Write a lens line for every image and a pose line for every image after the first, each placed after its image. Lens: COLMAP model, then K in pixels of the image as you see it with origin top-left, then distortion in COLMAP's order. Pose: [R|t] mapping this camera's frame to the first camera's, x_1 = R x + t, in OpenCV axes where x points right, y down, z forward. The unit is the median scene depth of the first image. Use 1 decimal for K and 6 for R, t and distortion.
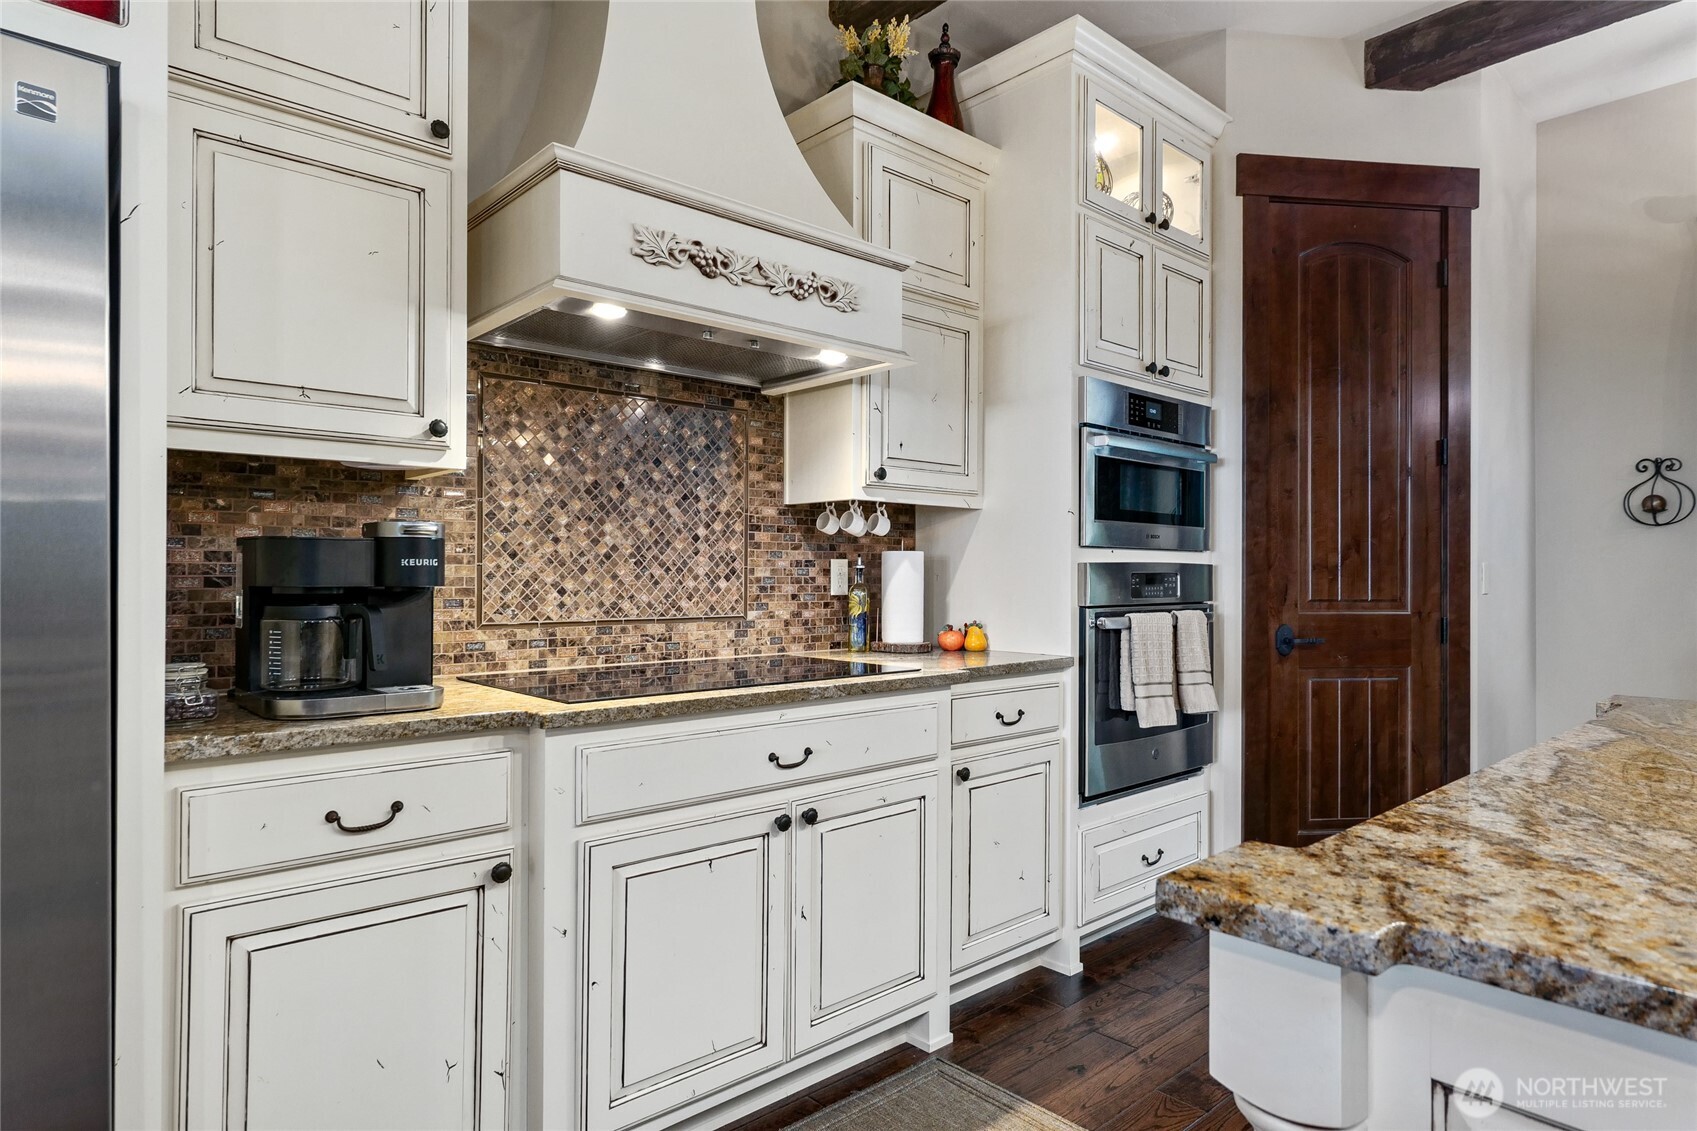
lens RADIAL K [[969.2, 0, 848.5], [0, 969.2, 565.5], [0, 0, 1]] dist [0.000045, 0.000358]
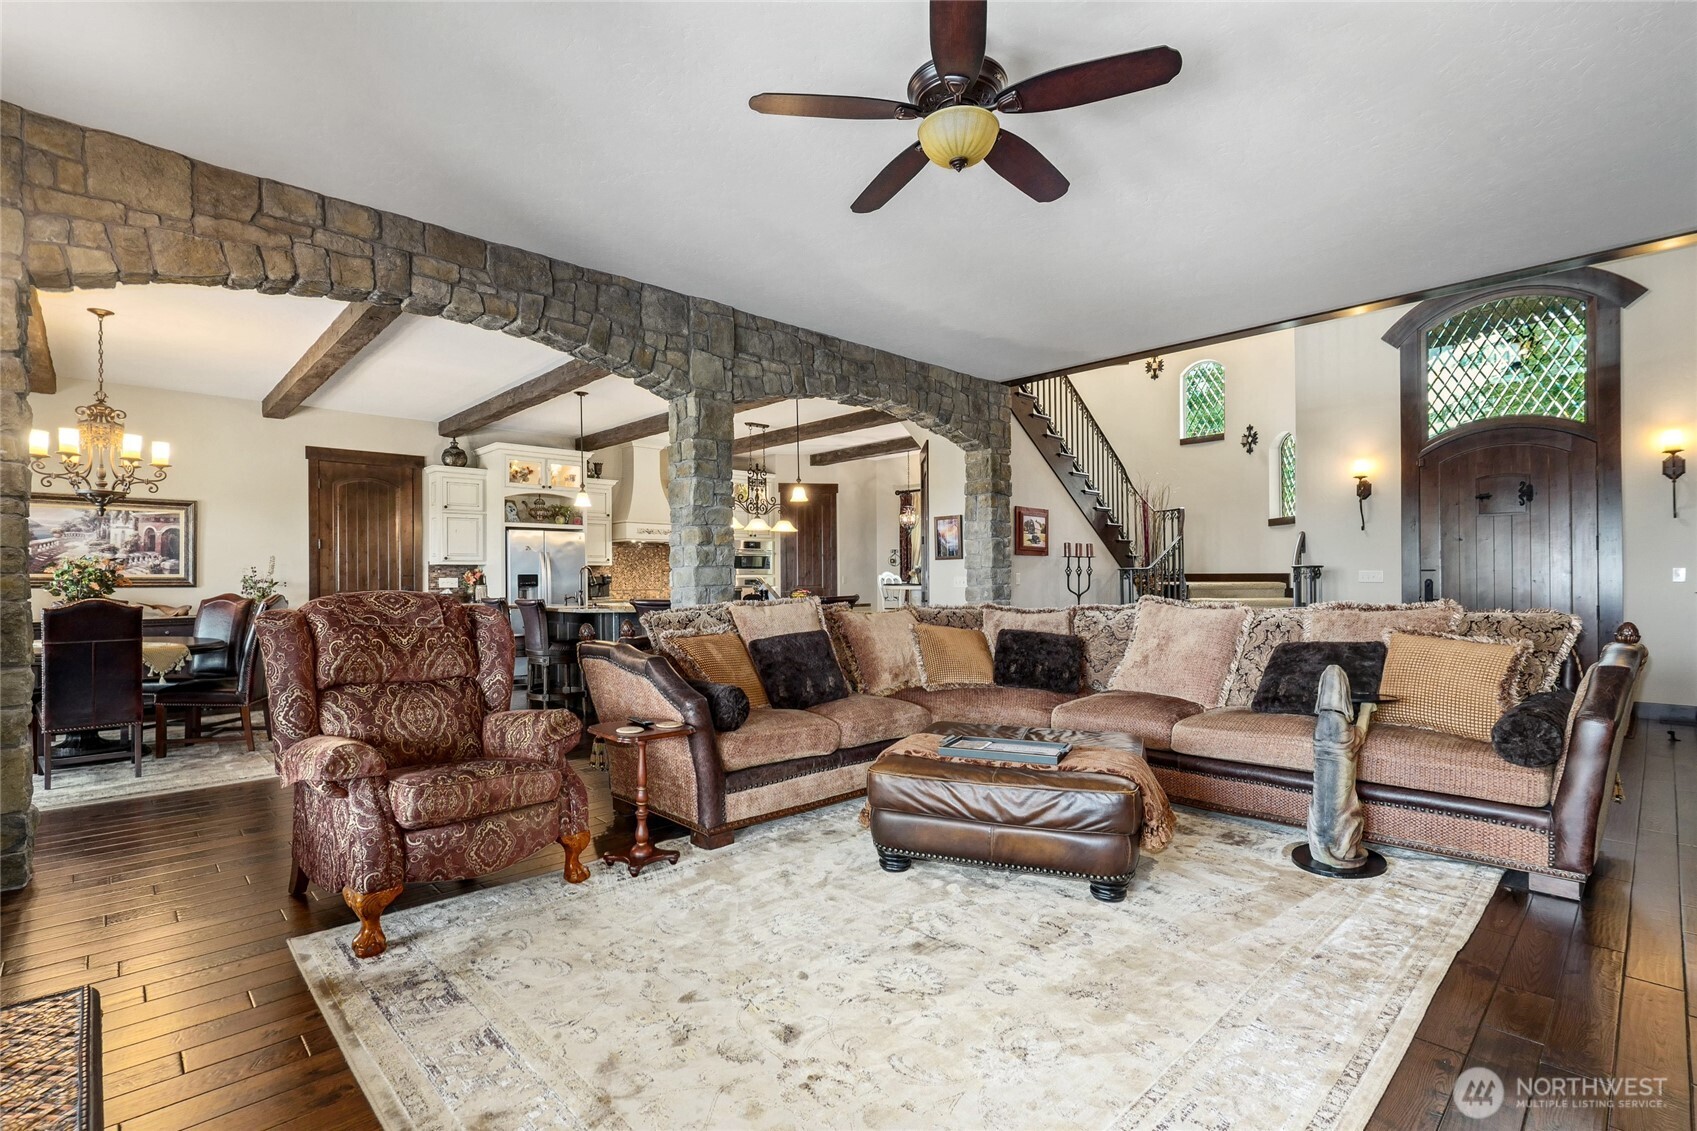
lens RADIAL K [[790.4, 0, 846.8], [0, 790.4, 576.0], [0, 0, 1]] dist [-0.025448, 0.013906]
pose [[0.999602, -0.010896, 0.026025, 0.699790], [0.010820, 0.999937, 0.003074, -0.018103], [-0.026056, -0.002791, 0.999657, -2.905318]]
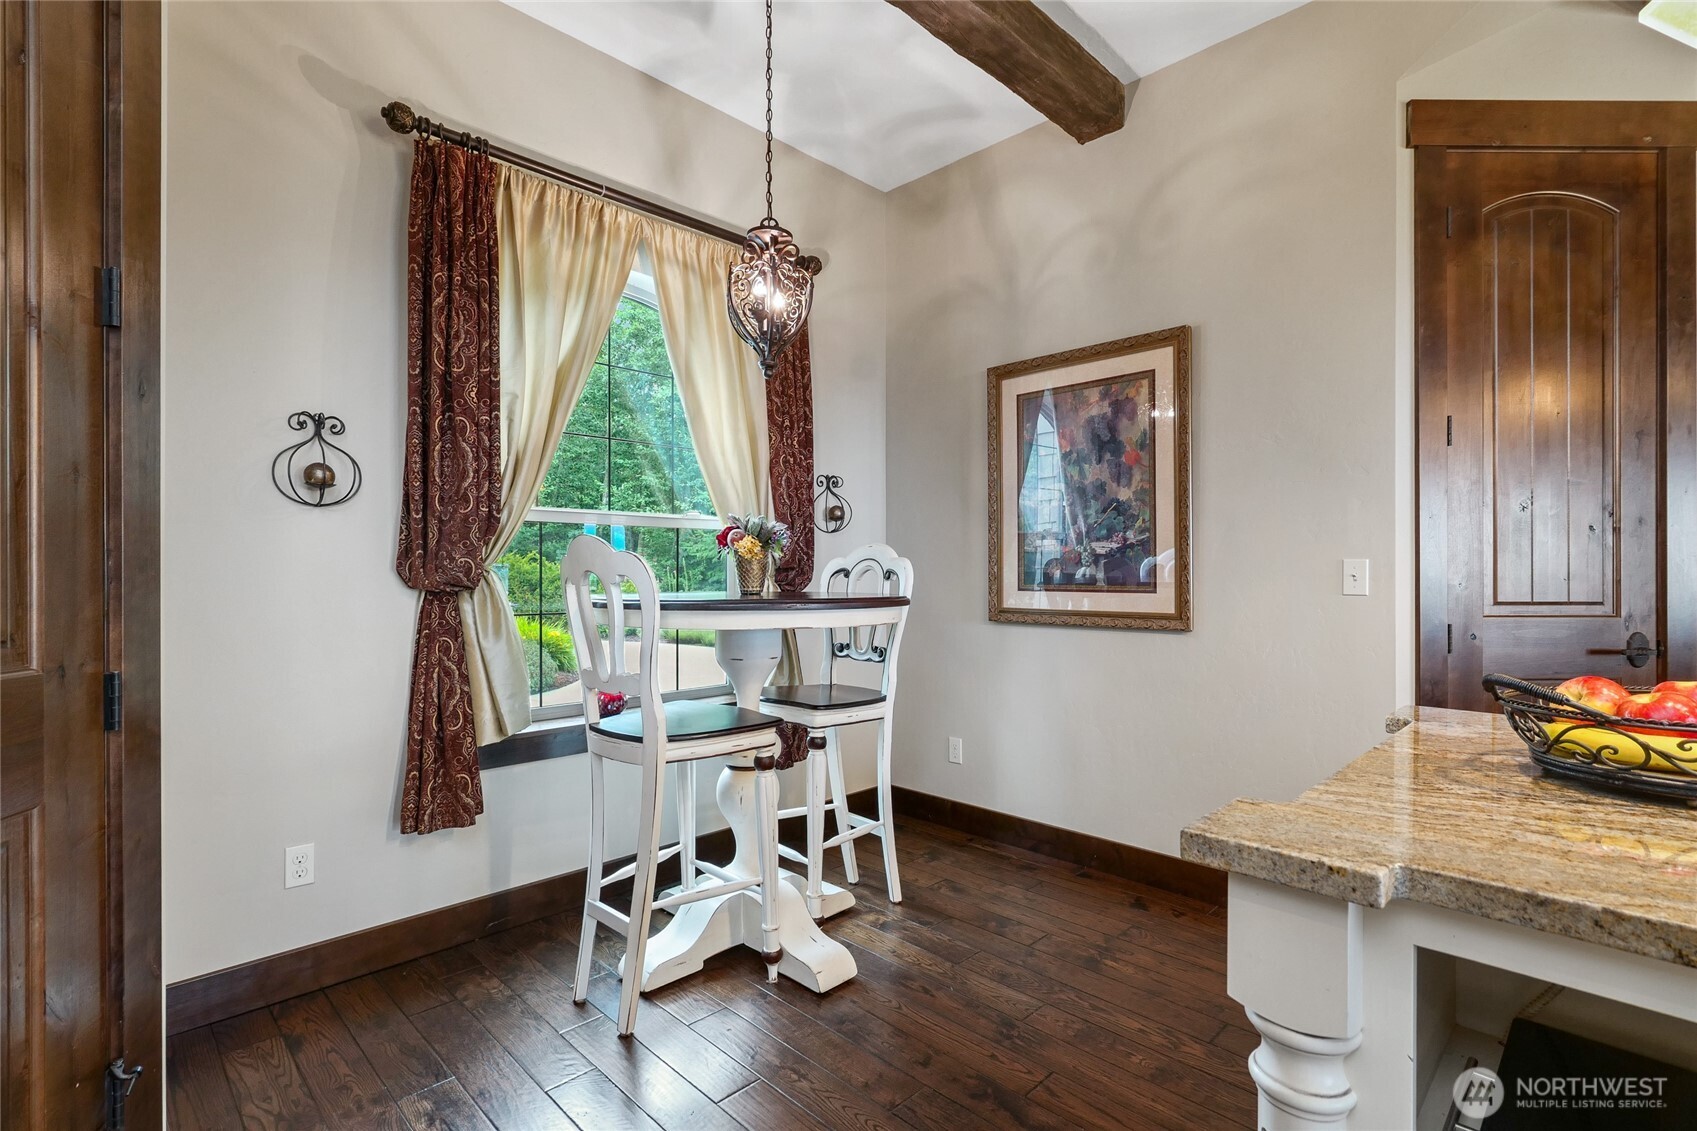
lens RADIAL K [[790.4, 0, 846.8], [0, 790.4, 576.0], [0, 0, 1]] dist [-0.025448, 0.013906]
pose [[-0.042472, -0.009370, 0.999054, 0.283305], [-0.005135, 0.999945, 0.009161, 0.005758], [-0.999084, -0.004741, -0.042518, 0.795184]]
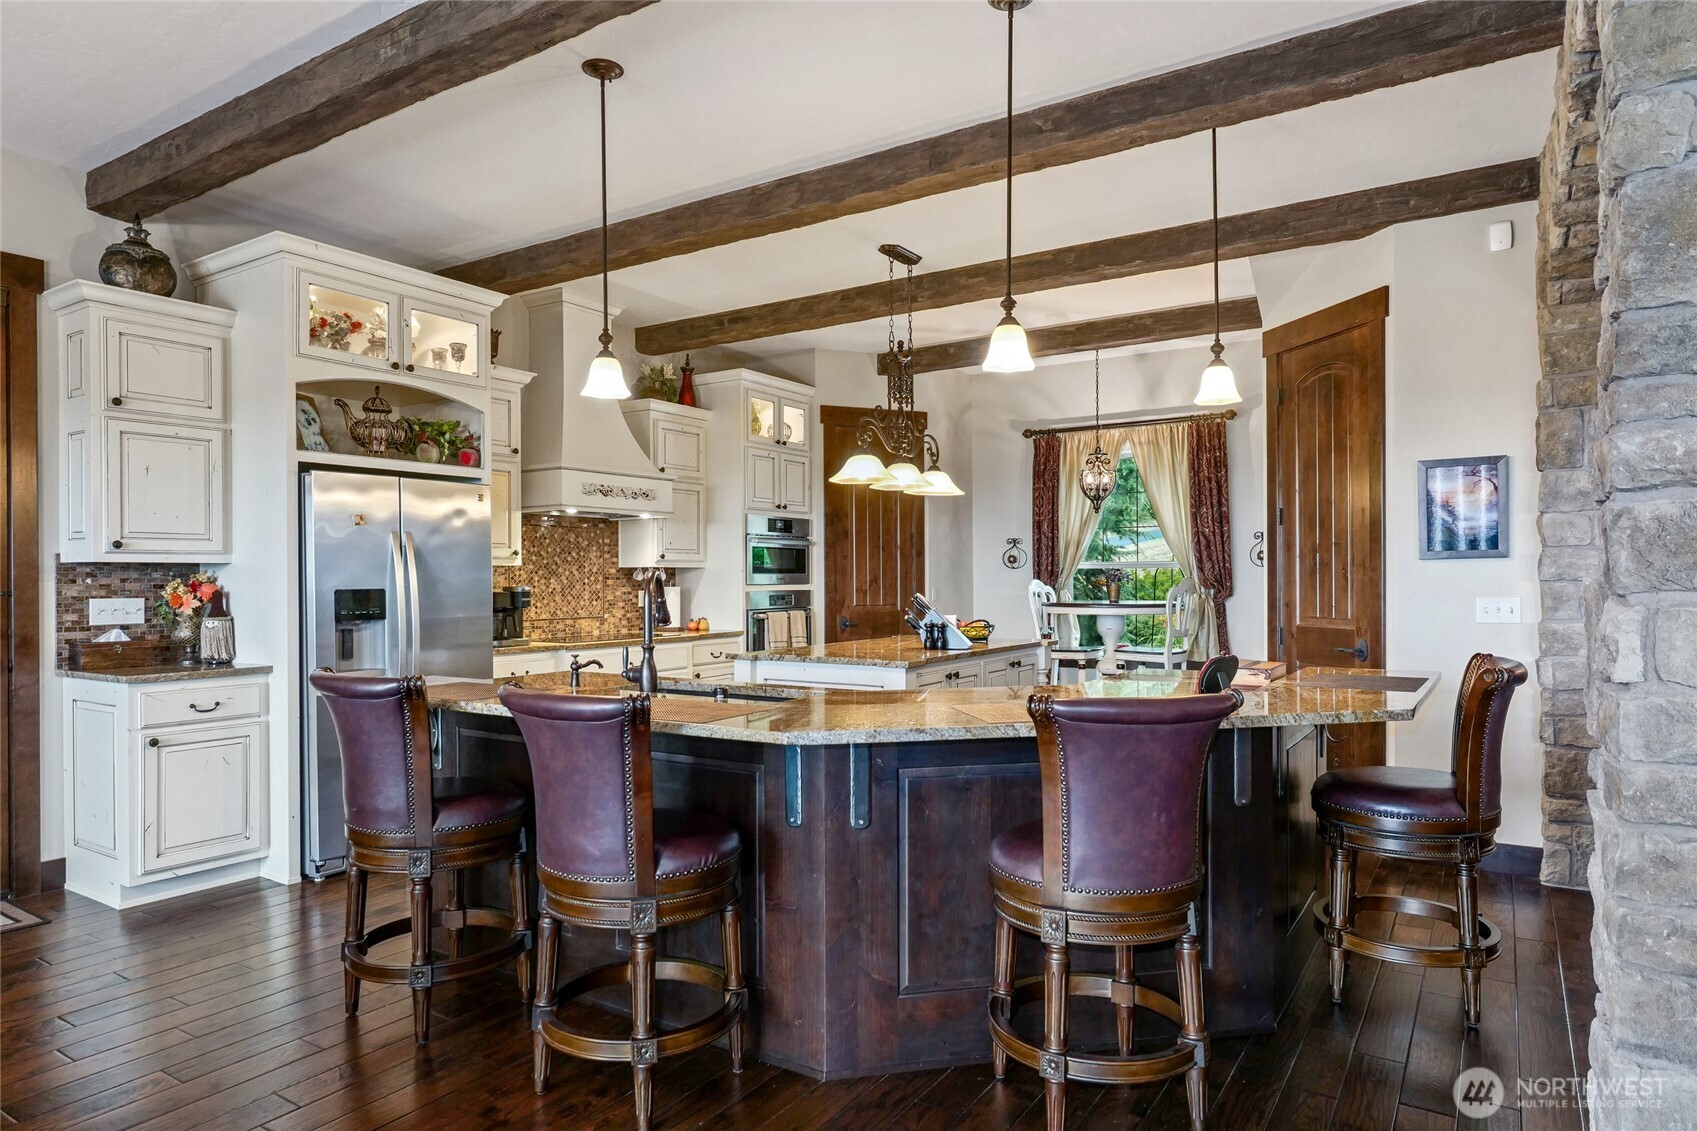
lens RADIAL K [[1016.0, 0, 855.7], [0, 1016.0, 577.4], [0, 0, 1]] dist [0.000061, 0.000284]
pose [[0.965442, -0.009284, 0.260451, -0.149694], [0.007770, 0.999946, 0.006843, -0.051257], [-0.260501, -0.004583, 0.965463, -1.451139]]
